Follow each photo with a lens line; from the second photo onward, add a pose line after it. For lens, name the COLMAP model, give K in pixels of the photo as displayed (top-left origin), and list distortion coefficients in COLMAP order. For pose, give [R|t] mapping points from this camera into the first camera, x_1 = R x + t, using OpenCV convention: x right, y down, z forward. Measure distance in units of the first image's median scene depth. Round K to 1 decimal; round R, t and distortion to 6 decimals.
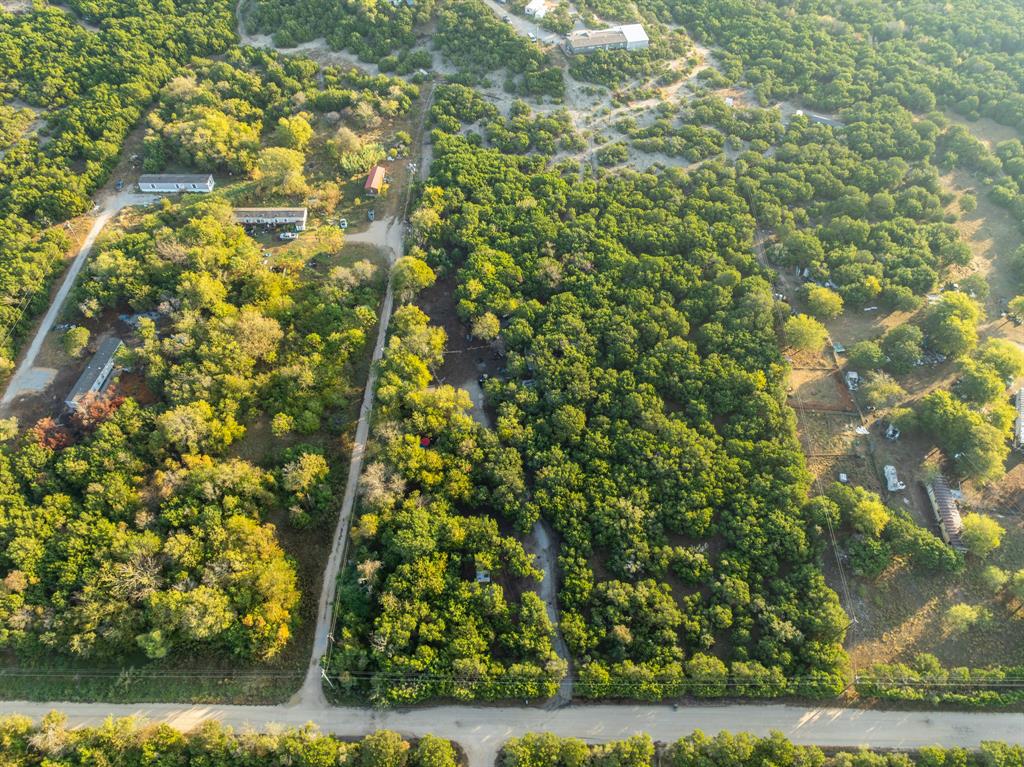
lens RADIAL K [[720.7, 0, 512.0], [0, 720.7, 383.5], [0, 0, 1]] dist [-0.036666, 0.026157]
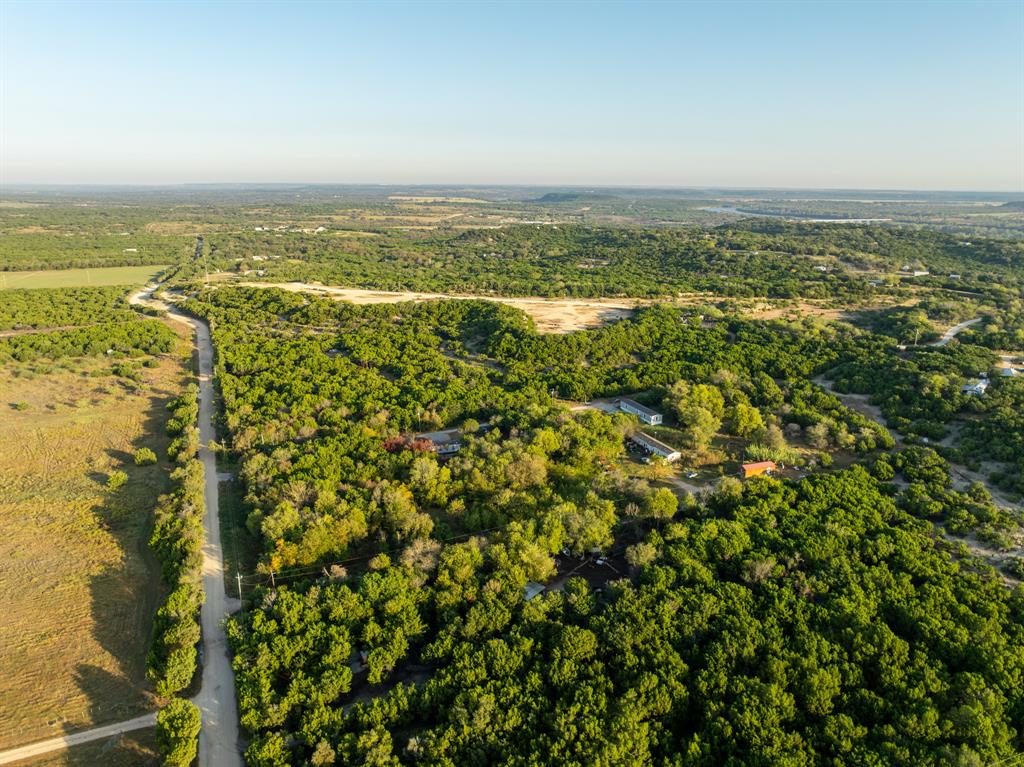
lens RADIAL K [[720.7, 0, 512.0], [0, 720.7, 383.5], [0, 0, 1]] dist [-0.036666, 0.026157]
pose [[0.398865, 0.241160, -0.884731, 0.671448], [-0.710386, 0.691358, -0.131814, 0.006975], [0.579878, 0.681077, 0.447075, 0.369067]]
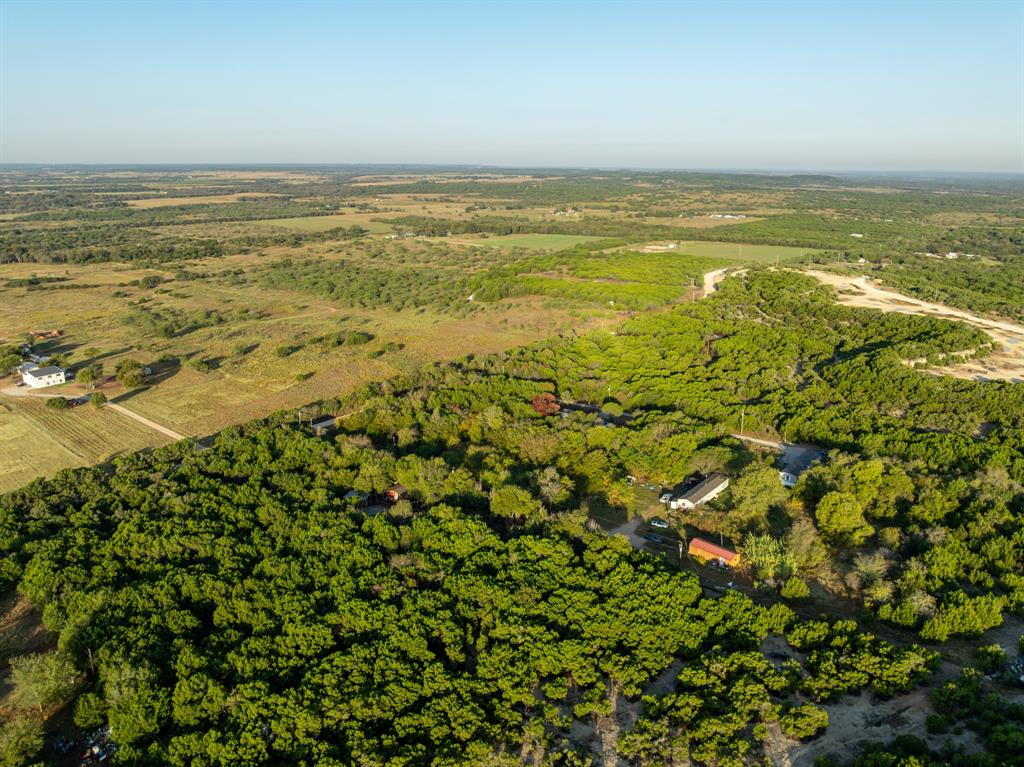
lens RADIAL K [[720.7, 0, 512.0], [0, 720.7, 383.5], [0, 0, 1]] dist [-0.036666, 0.026157]
pose [[-0.637343, 0.213772, -0.740334, 0.587653], [-0.600793, 0.463769, 0.651127, -0.928846], [0.482537, 0.859779, -0.167147, 1.129298]]
